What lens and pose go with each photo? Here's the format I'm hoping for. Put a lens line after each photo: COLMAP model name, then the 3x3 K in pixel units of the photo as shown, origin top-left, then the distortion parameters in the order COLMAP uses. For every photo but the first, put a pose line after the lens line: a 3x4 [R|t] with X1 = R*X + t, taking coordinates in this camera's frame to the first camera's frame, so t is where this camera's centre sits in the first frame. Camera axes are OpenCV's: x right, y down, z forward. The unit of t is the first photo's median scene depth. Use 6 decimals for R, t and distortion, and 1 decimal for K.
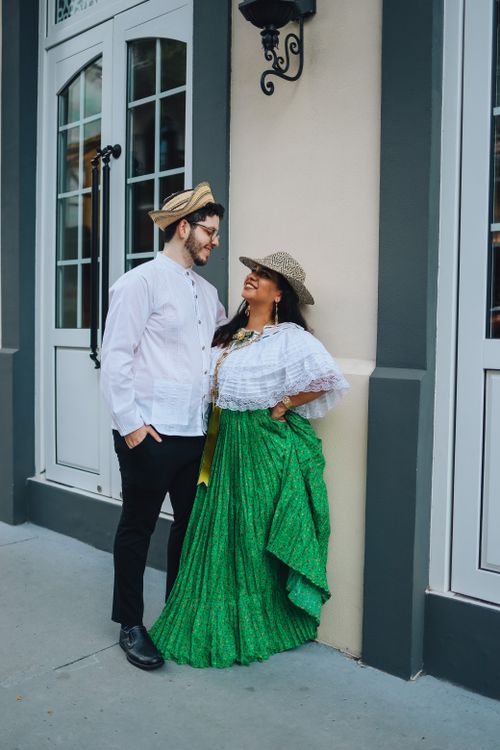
lens RADIAL K [[746.6, 0, 250.2], [0, 746.6, 373.4], [0, 0, 1]] dist [-0.063173, 0.000000]
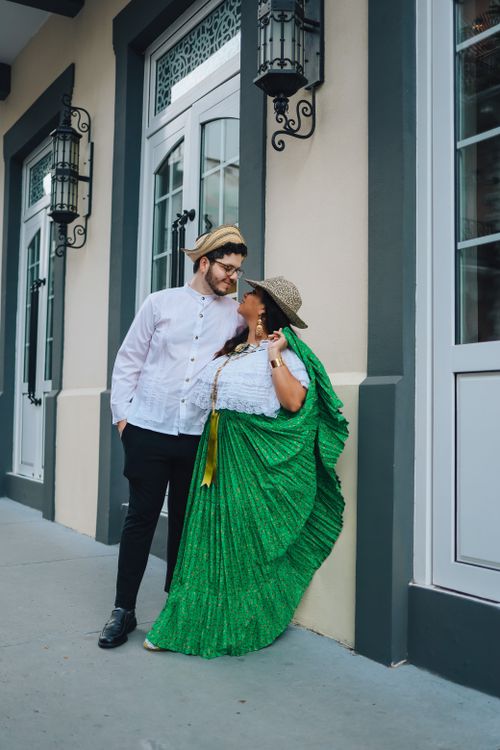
lens RADIAL K [[746.6, 0, 254.3], [0, 746.6, 373.8], [0, 0, 1]] dist [-0.063173, 0.000000]
pose [[0.972108, -0.011473, -0.234252, 0.265565], [-0.016093, 0.993186, -0.115426, 0.117433], [0.233980, 0.115976, 0.965299, -0.115406]]
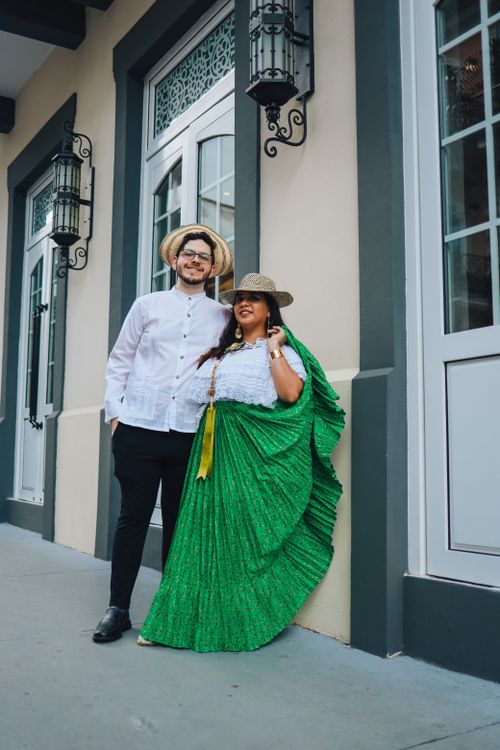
lens RADIAL K [[746.6, 0, 255.0], [0, 746.6, 375.2], [0, 0, 1]] dist [-0.063173, 0.000000]
pose [[0.970553, -0.032710, -0.238658, 0.284465], [-0.008917, 0.985180, -0.171291, 0.191098], [0.240725, 0.168375, 0.955877, -0.115957]]
